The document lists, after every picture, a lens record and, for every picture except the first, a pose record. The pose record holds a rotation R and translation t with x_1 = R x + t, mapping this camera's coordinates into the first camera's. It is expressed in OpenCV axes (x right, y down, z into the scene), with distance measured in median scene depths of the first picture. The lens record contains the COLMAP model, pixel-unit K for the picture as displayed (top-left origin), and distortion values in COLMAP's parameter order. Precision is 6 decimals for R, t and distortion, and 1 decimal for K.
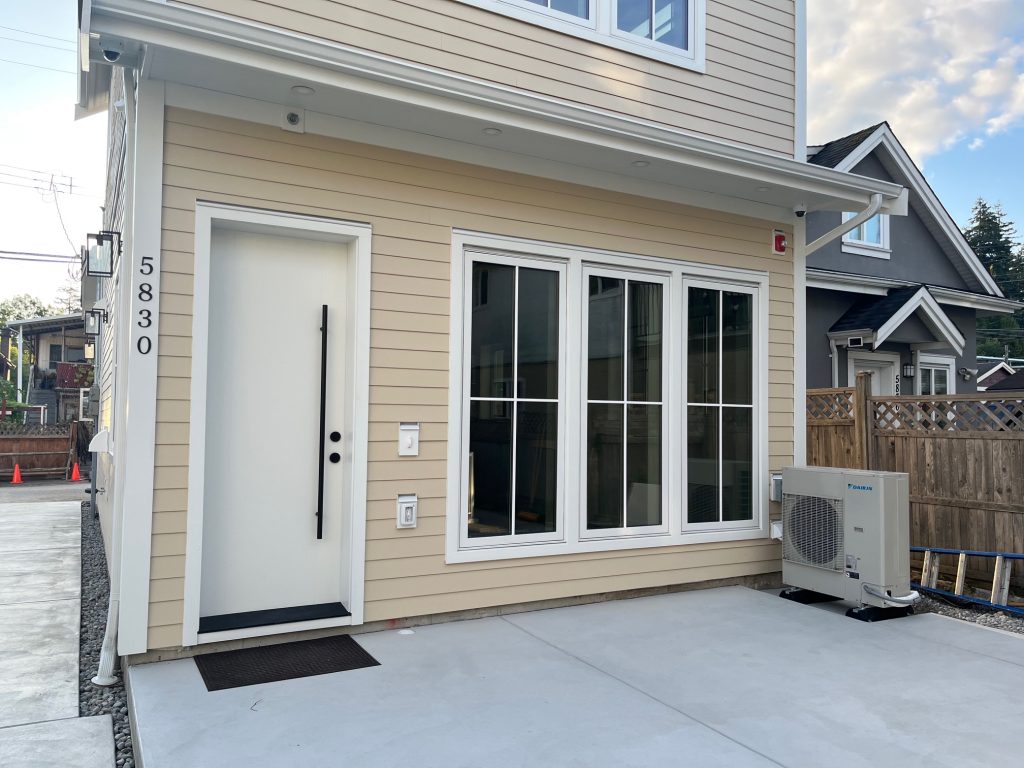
lens RADIAL K [[776.6, 0, 513.6], [0, 776.6, 378.9], [0, 0, 1]] dist [0.041028, -0.005302]
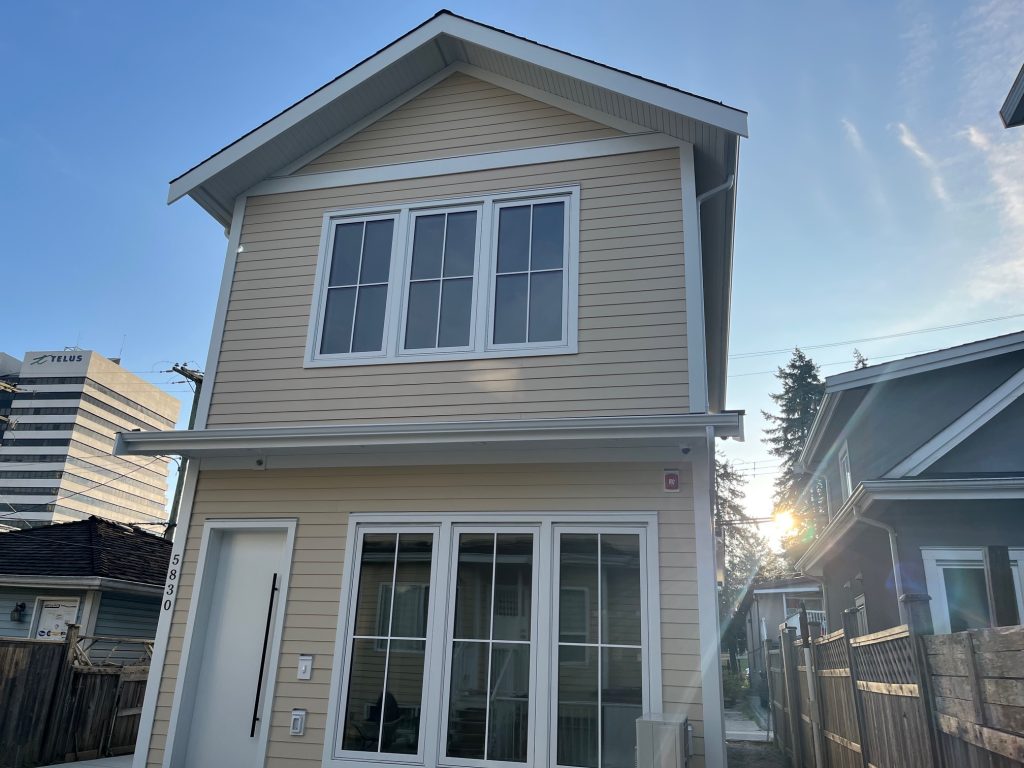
lens RADIAL K [[776.6, 0, 509.5], [0, 776.6, 387.0], [0, 0, 1]] dist [0.041028, -0.005302]
pose [[0.734556, -0.212162, -0.644526, 1.100027], [0.003259, 0.950954, -0.309316, 0.032723], [0.678540, 0.225110, 0.699221, 0.128779]]
